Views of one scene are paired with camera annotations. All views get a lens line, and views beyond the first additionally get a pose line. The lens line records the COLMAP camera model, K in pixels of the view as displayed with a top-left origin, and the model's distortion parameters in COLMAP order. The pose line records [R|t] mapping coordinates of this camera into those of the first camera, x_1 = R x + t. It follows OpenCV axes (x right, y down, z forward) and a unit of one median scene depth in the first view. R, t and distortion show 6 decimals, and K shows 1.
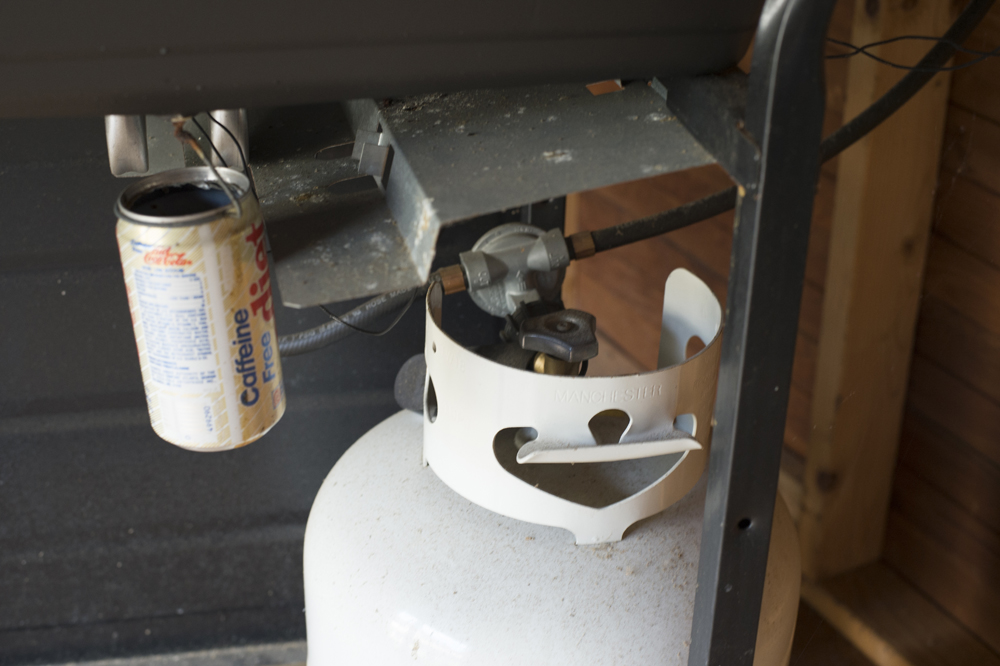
lens RADIAL K [[1505.4, 0, 500.1], [0, 1505.4, 334.1], [0, 0, 1]] dist [-0.128148, 0.000000]
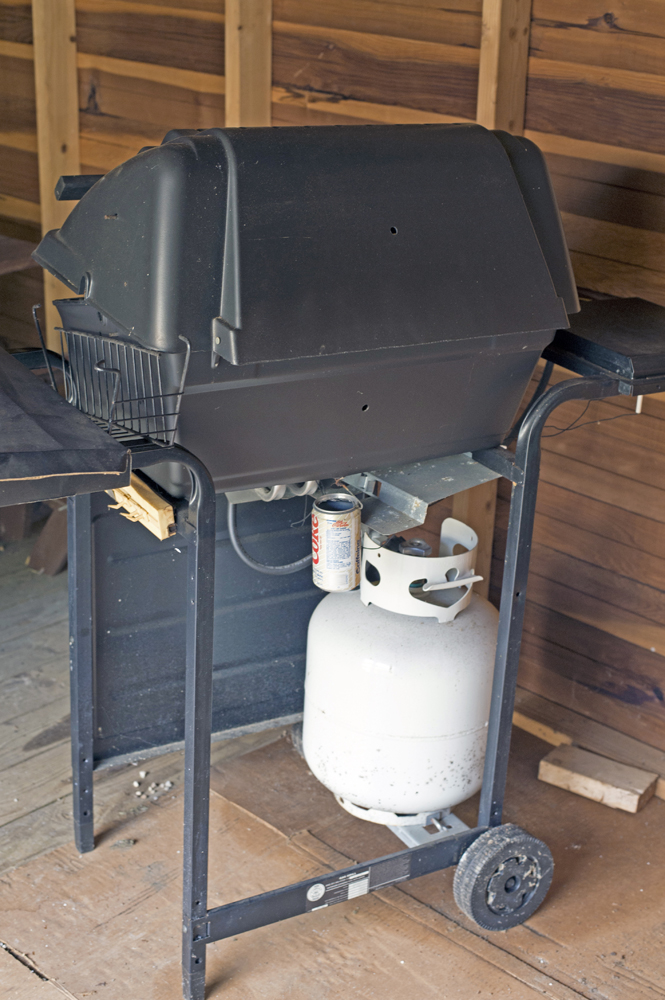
lens RADIAL K [[1505.4, 0, 332.5], [0, 1505.4, 500.0], [0, 0, 1]] dist [-0.128148, 0.000000]
pose [[0.947780, -0.099316, 0.303065, -0.908579], [0.126938, 0.989236, -0.072797, 0.094219], [-0.292573, 0.107466, 0.950185, -1.487339]]
